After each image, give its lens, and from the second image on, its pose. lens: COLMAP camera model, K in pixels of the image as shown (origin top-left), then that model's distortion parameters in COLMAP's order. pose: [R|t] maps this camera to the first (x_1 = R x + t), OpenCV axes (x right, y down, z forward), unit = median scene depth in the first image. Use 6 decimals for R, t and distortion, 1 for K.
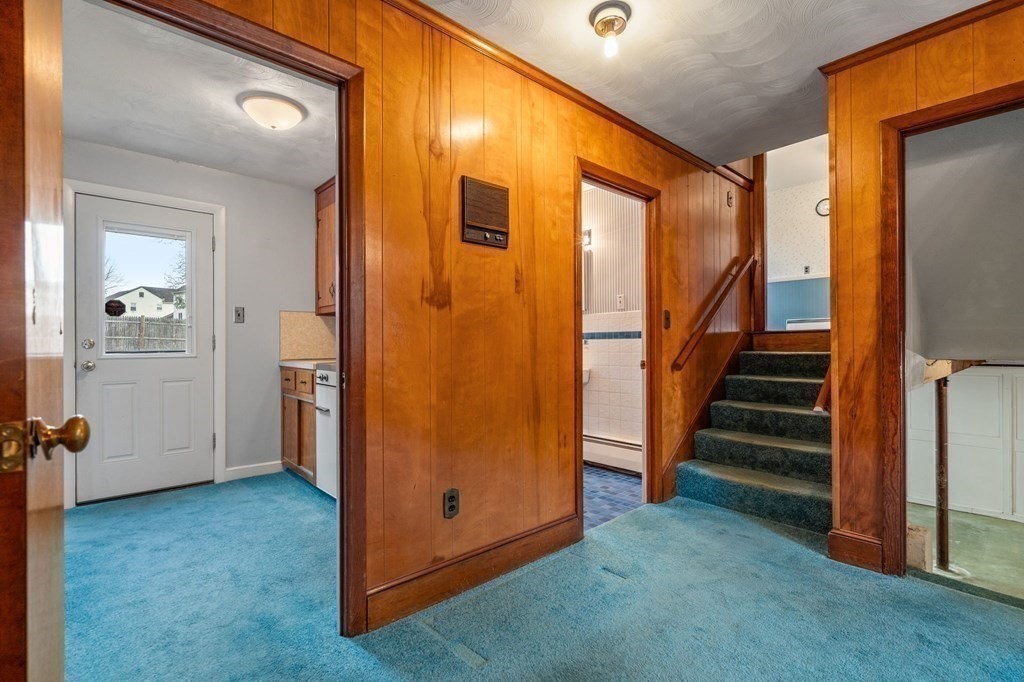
lens RADIAL K [[474.9, 0, 514.2], [0, 474.9, 342.4], [0, 0, 1]] dist [-0.000541, 0.000695]
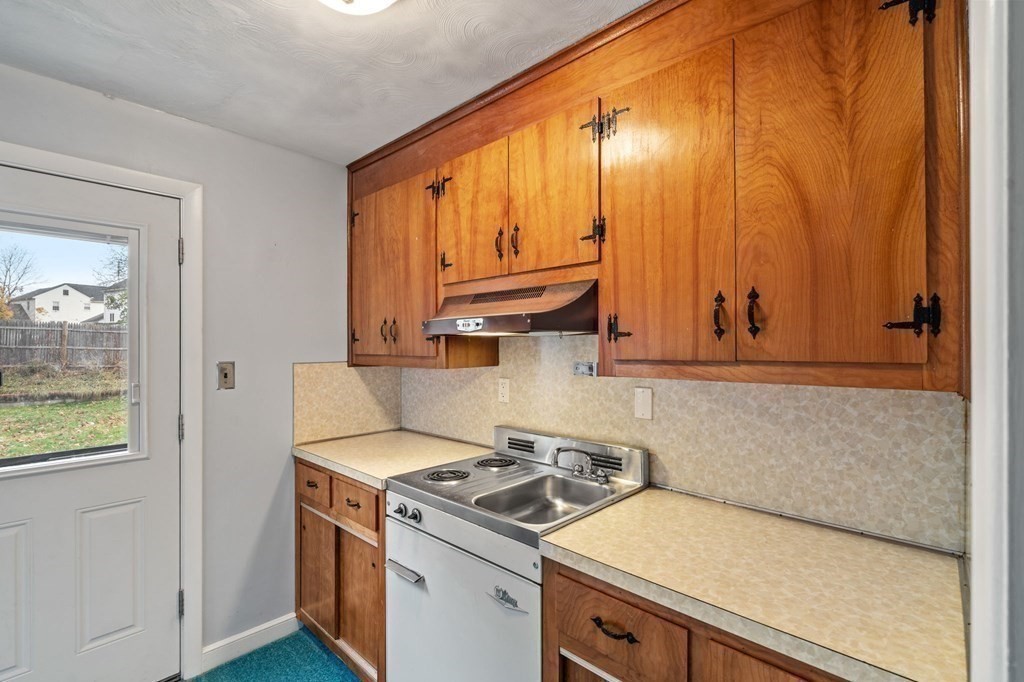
lens RADIAL K [[474.9, 0, 514.1], [0, 474.9, 343.6], [0, 0, 1]] dist [-0.000541, 0.000695]
pose [[0.995974, 0.003208, 0.089580, -0.380109], [-0.003337, 0.999994, 0.001294, -0.131609], [-0.089576, -0.001588, 0.995979, 0.530497]]
